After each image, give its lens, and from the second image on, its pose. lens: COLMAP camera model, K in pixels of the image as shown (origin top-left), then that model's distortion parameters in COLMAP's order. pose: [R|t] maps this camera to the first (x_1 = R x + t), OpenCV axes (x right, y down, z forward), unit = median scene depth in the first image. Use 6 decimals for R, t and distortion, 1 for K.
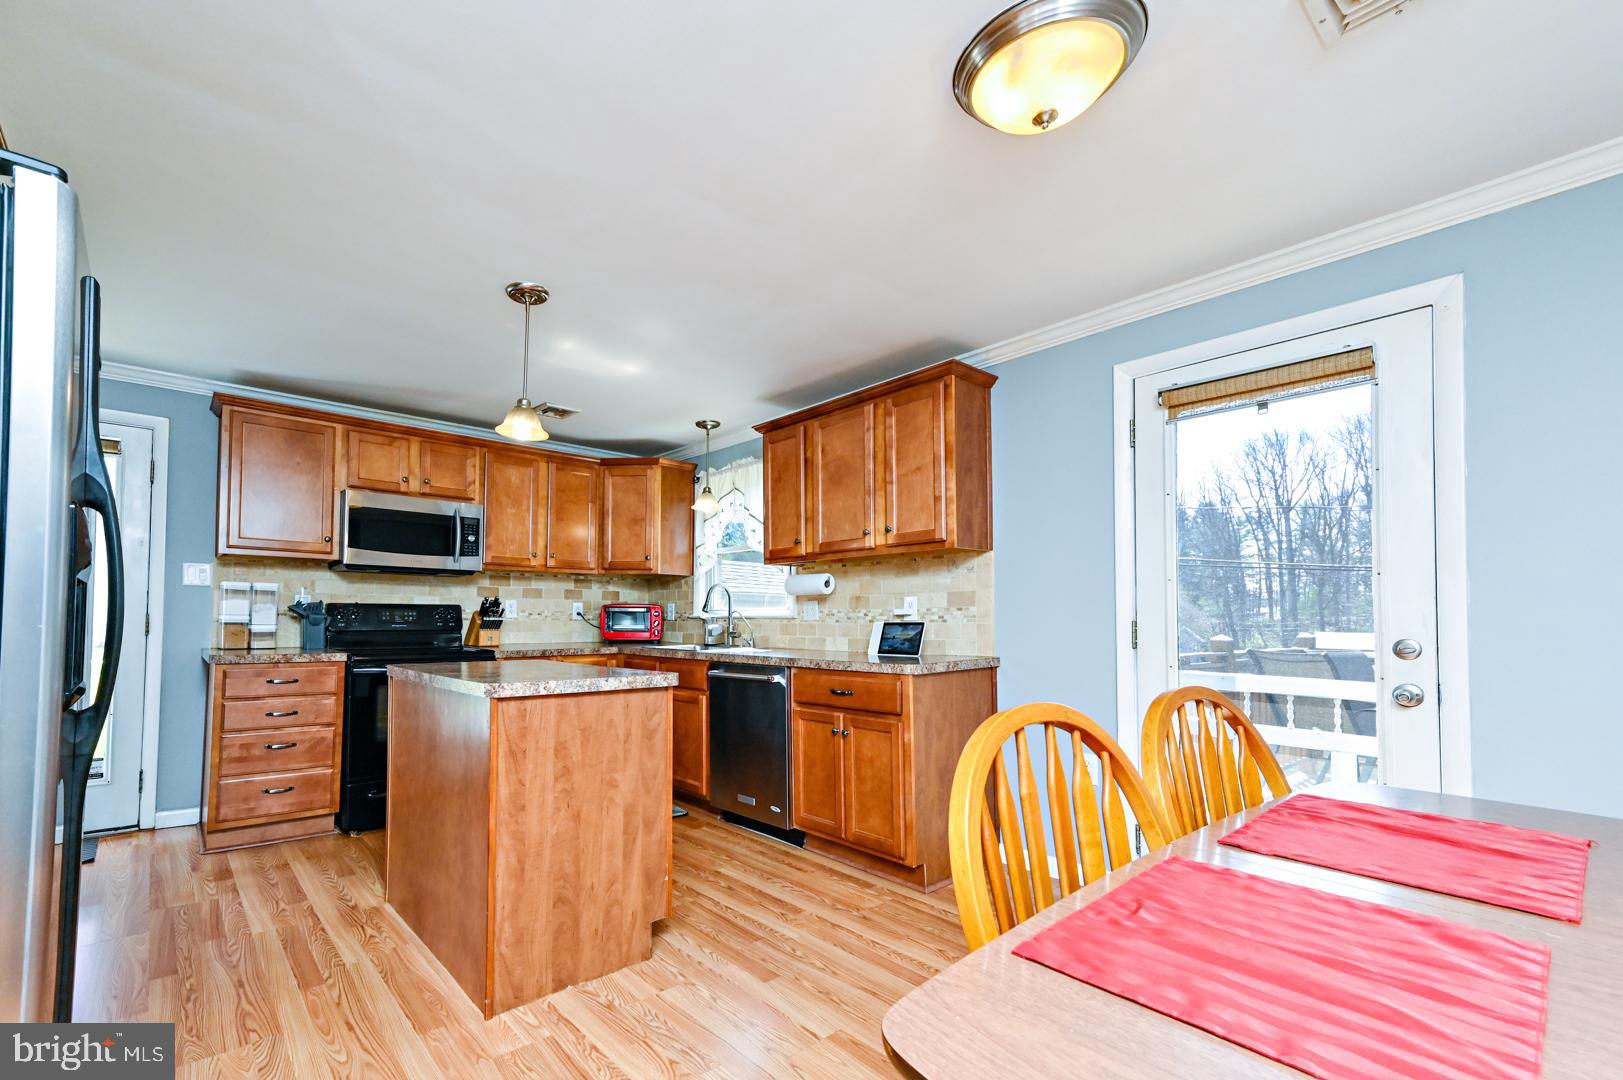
lens RADIAL K [[706.4, 0, 700.0], [0, 706.4, 602.1], [0, 0, 1]] dist [-0.000586, -0.000043]
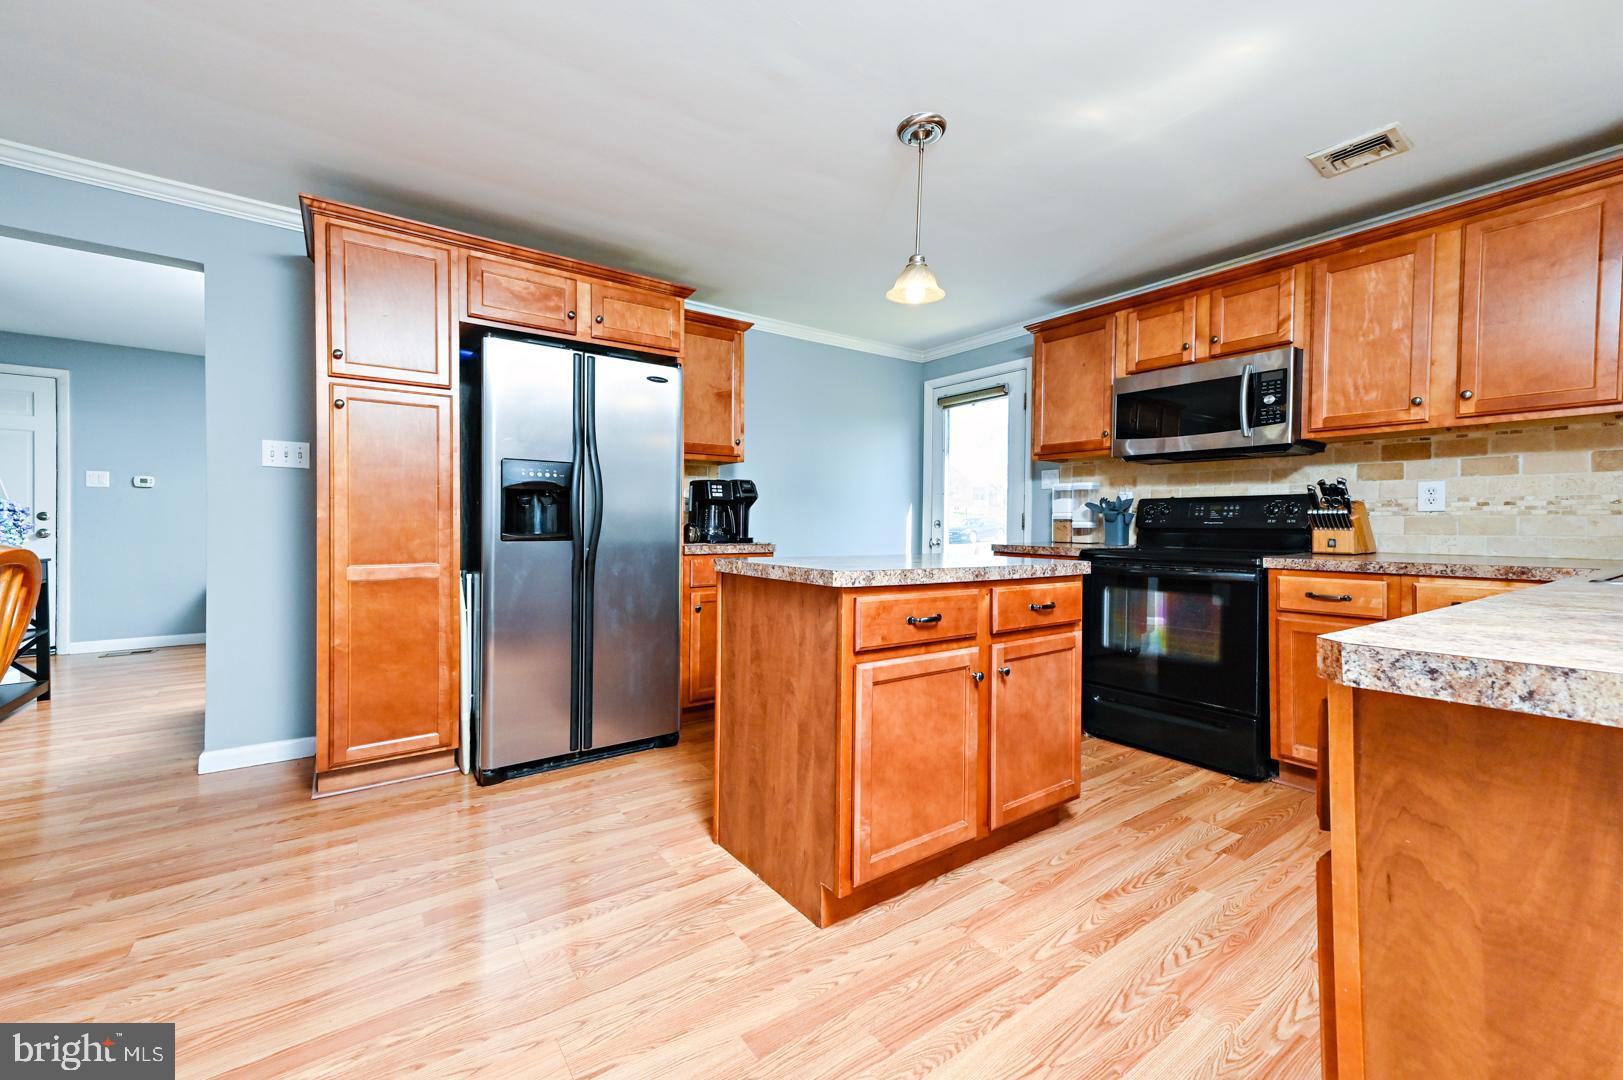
lens RADIAL K [[640.4, 0, 811.5], [0, 640.4, 540.0], [0, 0, 1]] dist [0.001425, 0.000094]
pose [[-0.044805, 0.016978, -0.998851, 0.500620], [0.016621, 0.999730, 0.016247, 0.048414], [0.998857, -0.015874, -0.045075, 0.810712]]
